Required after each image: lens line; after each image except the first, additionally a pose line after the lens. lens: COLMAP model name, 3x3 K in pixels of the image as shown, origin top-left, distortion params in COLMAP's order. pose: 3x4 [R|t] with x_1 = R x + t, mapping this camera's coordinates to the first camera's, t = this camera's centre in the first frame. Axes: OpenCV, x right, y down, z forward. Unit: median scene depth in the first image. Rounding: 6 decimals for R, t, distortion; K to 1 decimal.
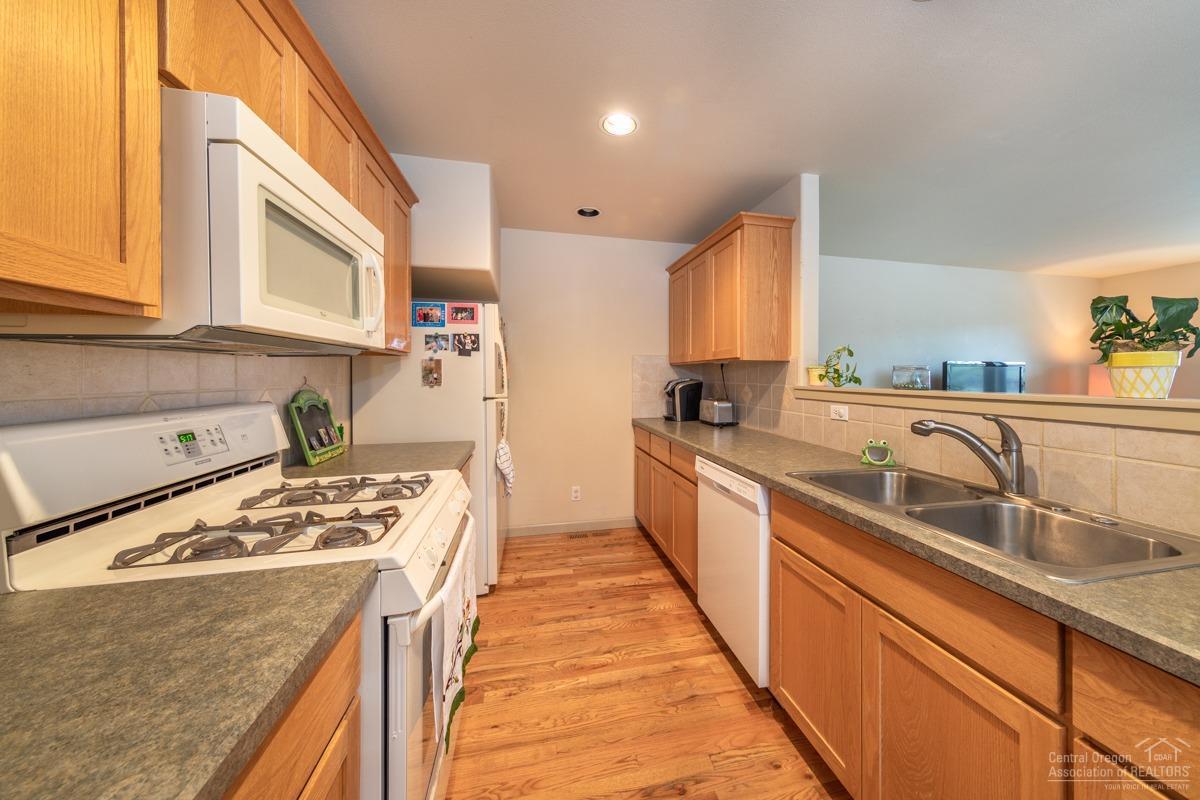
lens RADIAL K [[395.6, 0, 607.2], [0, 395.6, 395.2], [0, 0, 1]] dist [0.000244, 0.000001]
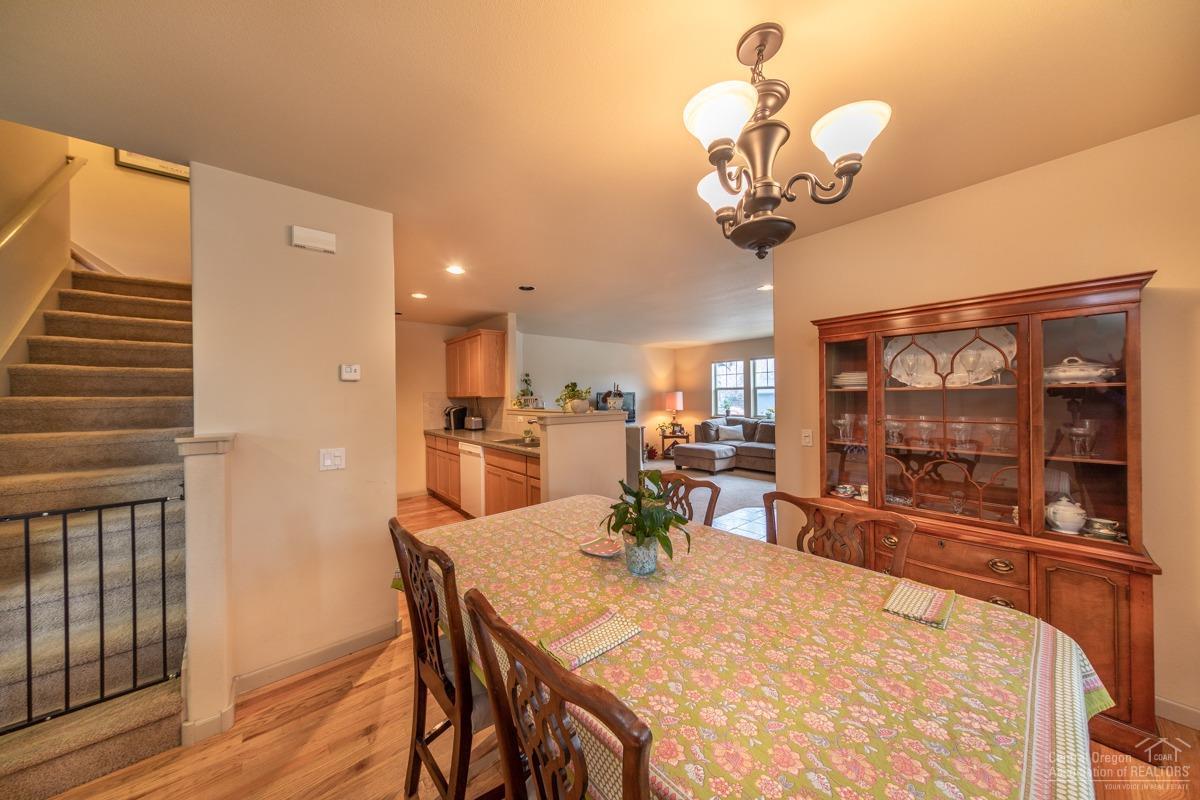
lens RADIAL K [[395.6, 0, 607.2], [0, 395.6, 395.2], [0, 0, 1]] dist [0.000244, 0.000001]
pose [[0.866371, -0.013142, 0.499227, -0.117358], [0.040077, 0.998259, -0.043270, 0.017176], [-0.497790, 0.057496, 0.865390, -1.006851]]
